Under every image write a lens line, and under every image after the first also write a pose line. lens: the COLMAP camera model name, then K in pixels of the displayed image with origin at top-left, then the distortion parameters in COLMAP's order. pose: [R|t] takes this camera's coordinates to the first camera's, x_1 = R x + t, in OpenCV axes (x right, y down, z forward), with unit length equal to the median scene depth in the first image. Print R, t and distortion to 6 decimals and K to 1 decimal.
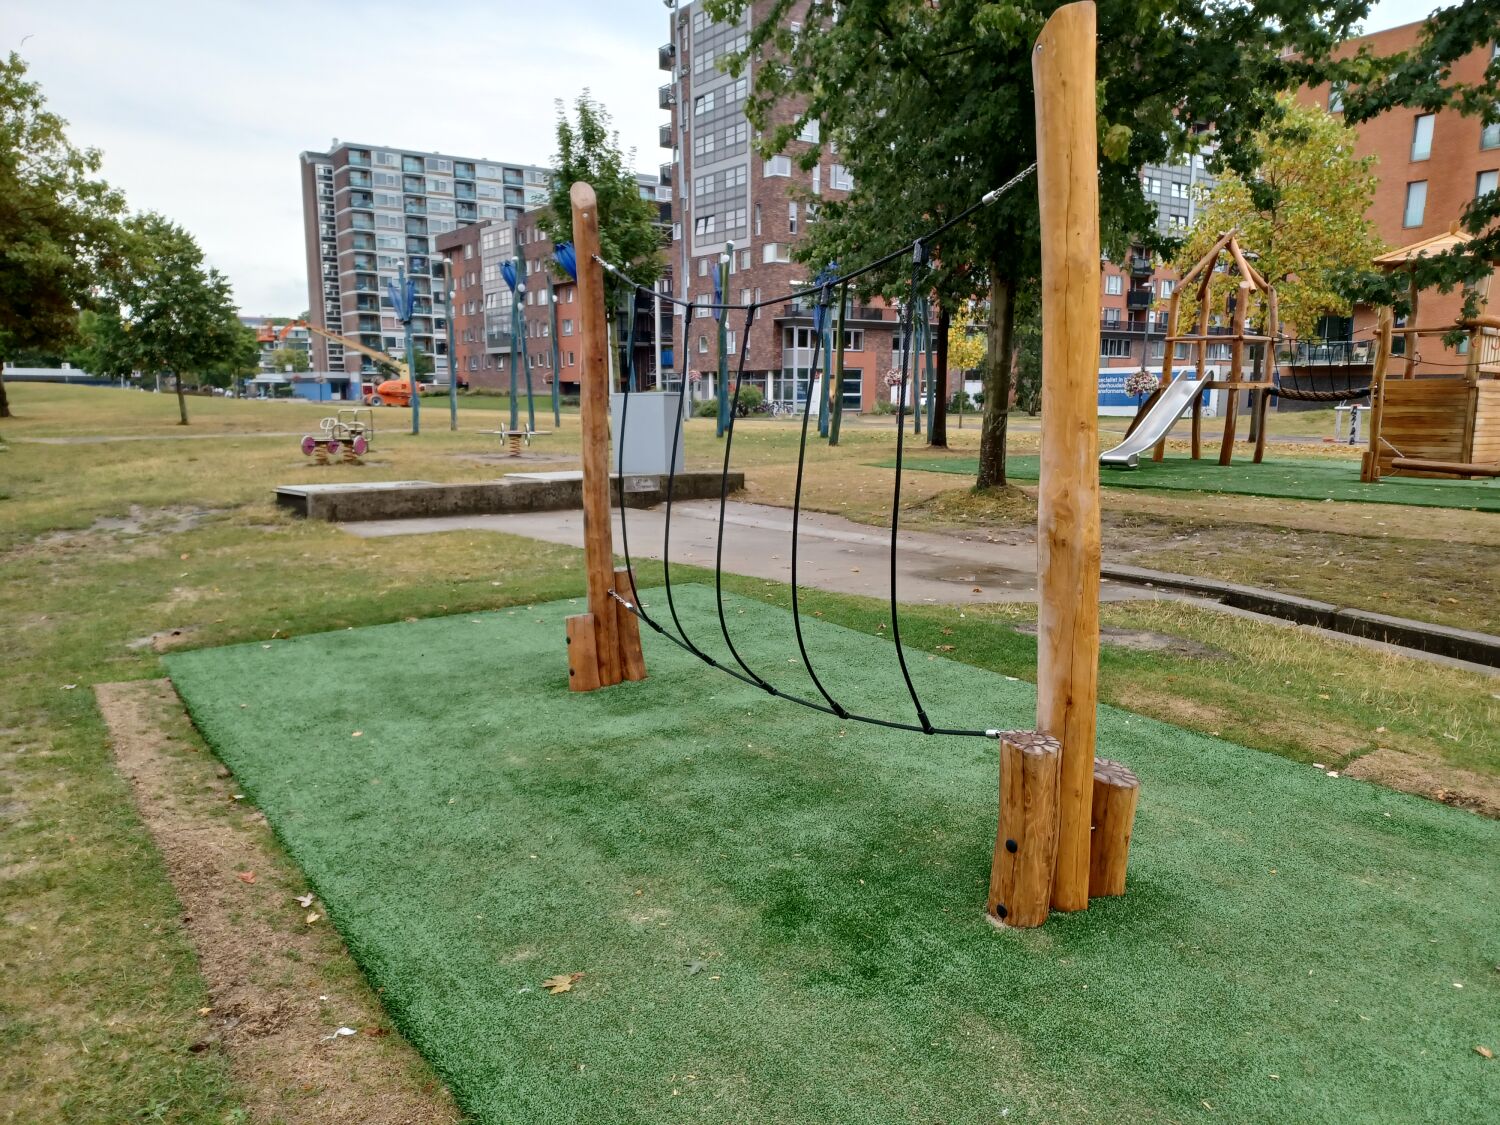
lens RADIAL K [[1070.2, 0, 741.7], [0, 1070.2, 575.9], [0, 0, 1]] dist [0.047732, -0.074174]
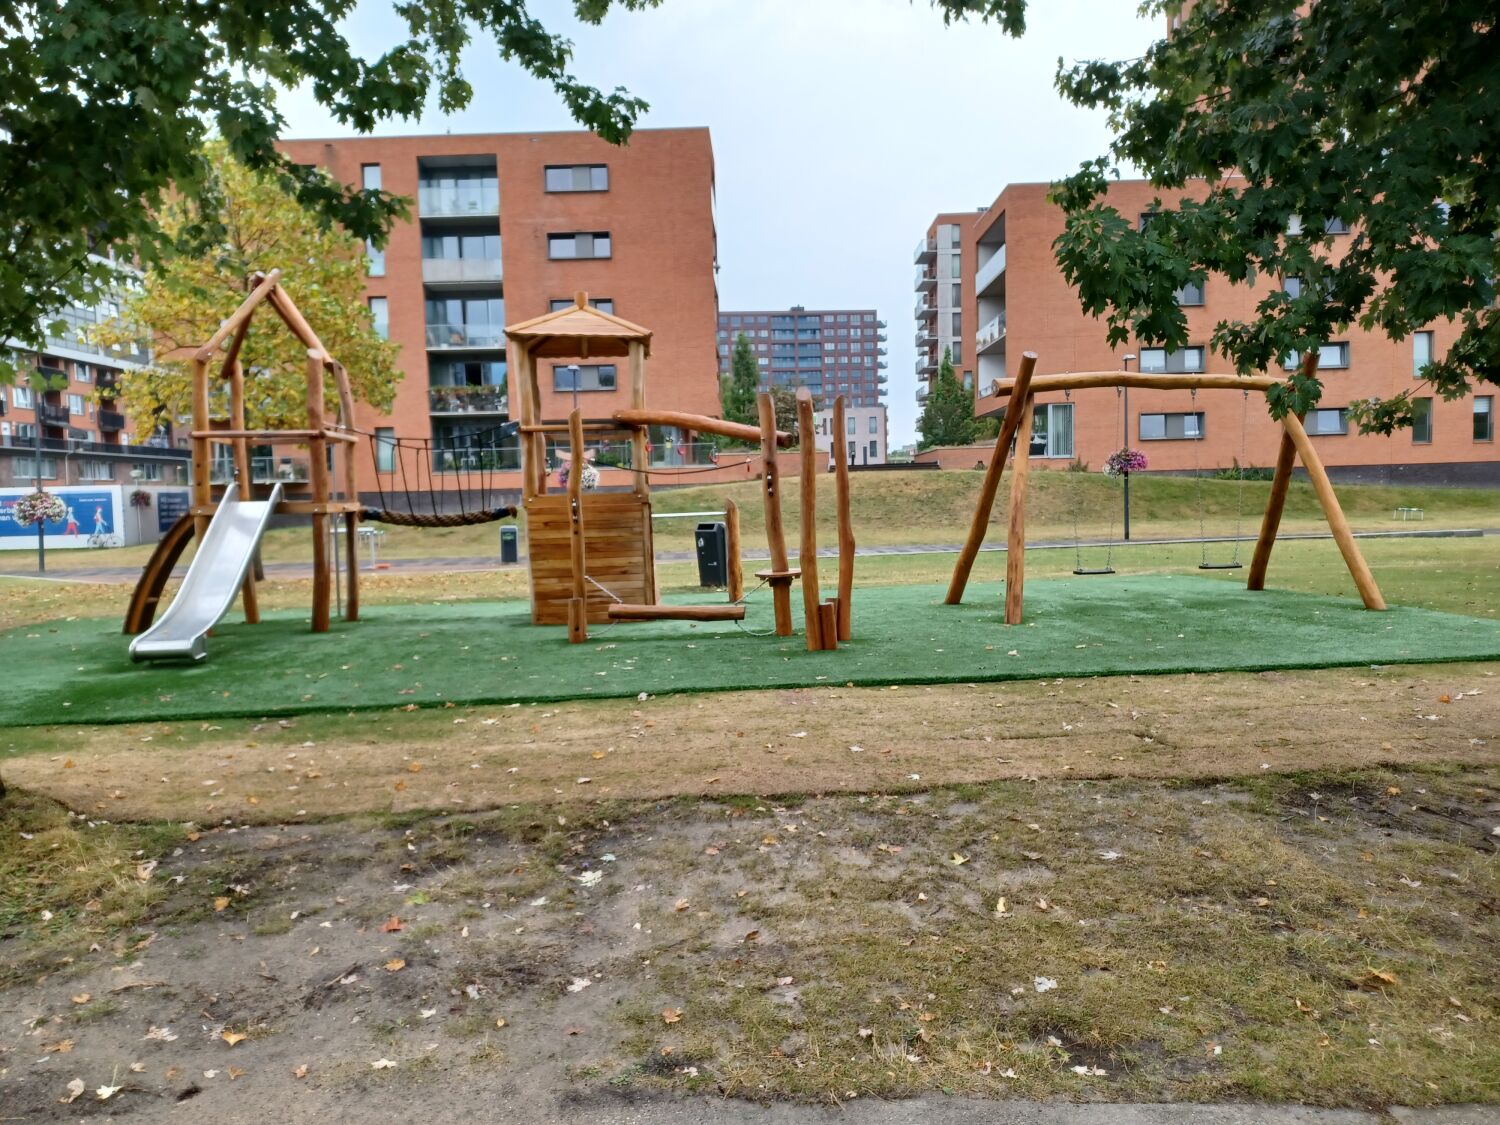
lens RADIAL K [[1070.2, 0, 741.7], [0, 1070.2, 575.9], [0, 0, 1]] dist [0.047732, -0.074174]
pose [[0.569028, -0.074711, 0.818917, 0.071905], [0.164721, 0.986036, -0.024499, -0.080716], [-0.805652, 0.148834, 0.573388, 0.441813]]
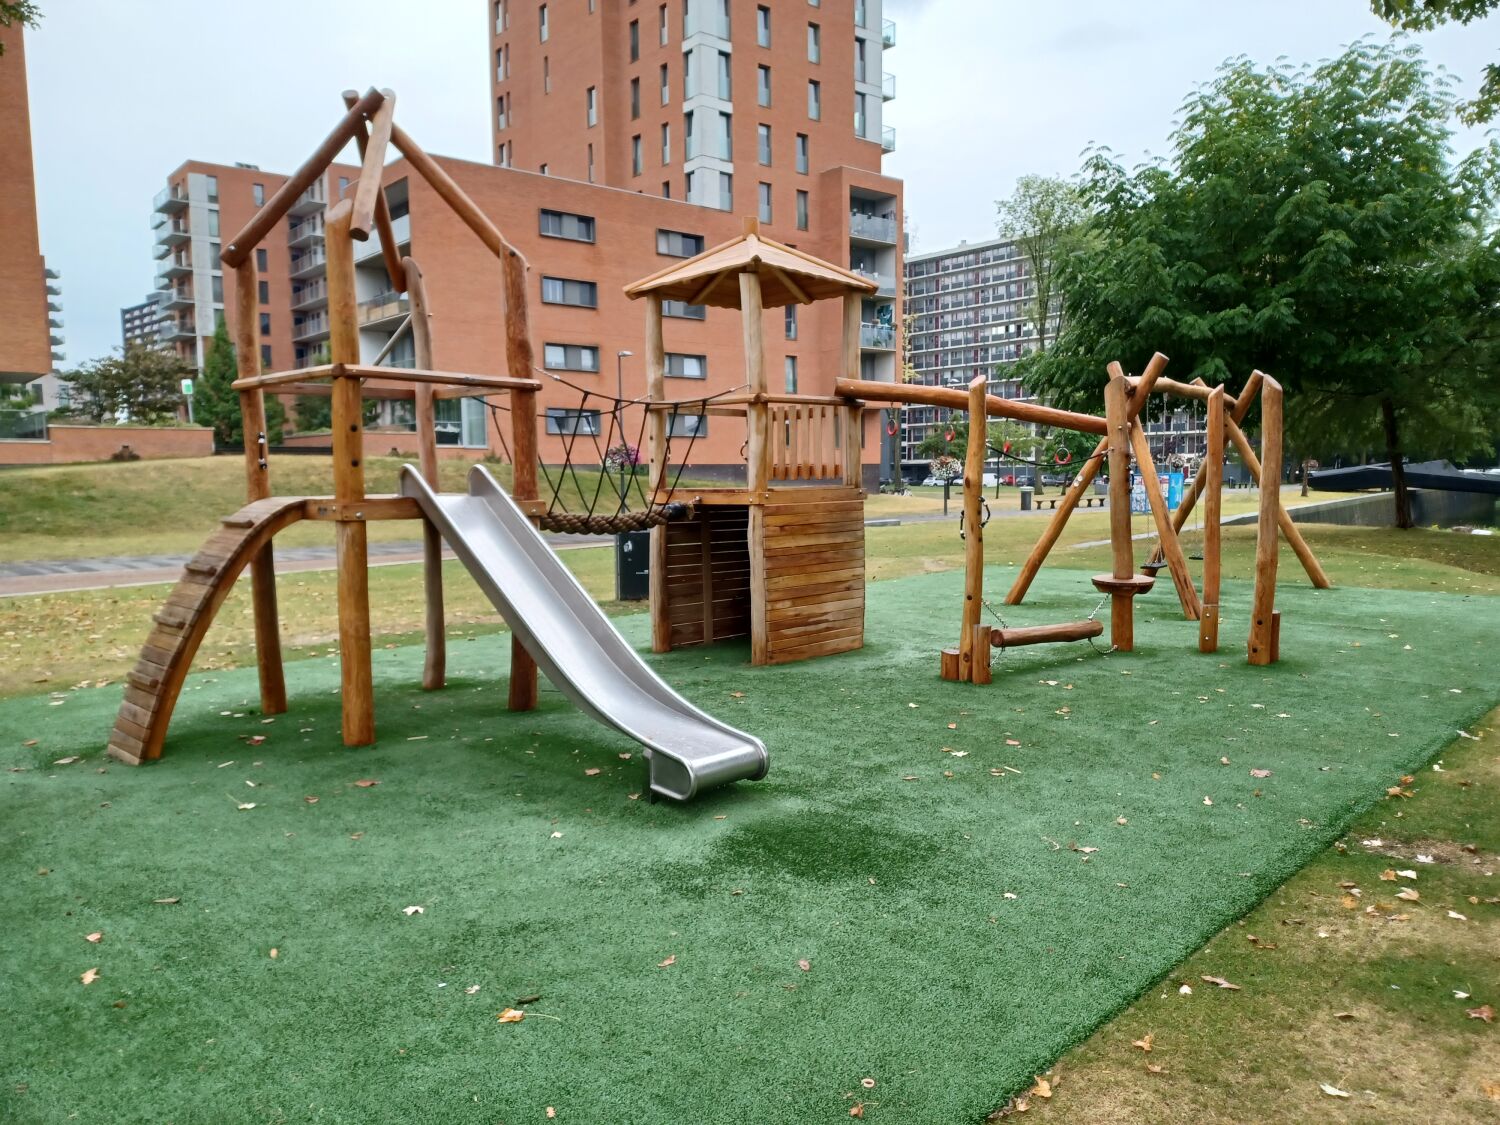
lens RADIAL K [[1078.8, 0, 750.0], [0, 1078.8, 562.5], [0, 0, 1]] dist [0.035834, -0.001031]
pose [[-0.101826, -0.080643, 0.991528, 0.060518], [0.176729, 0.979388, 0.097805, -0.184368], [-0.978978, 0.185191, -0.085475, 0.976788]]
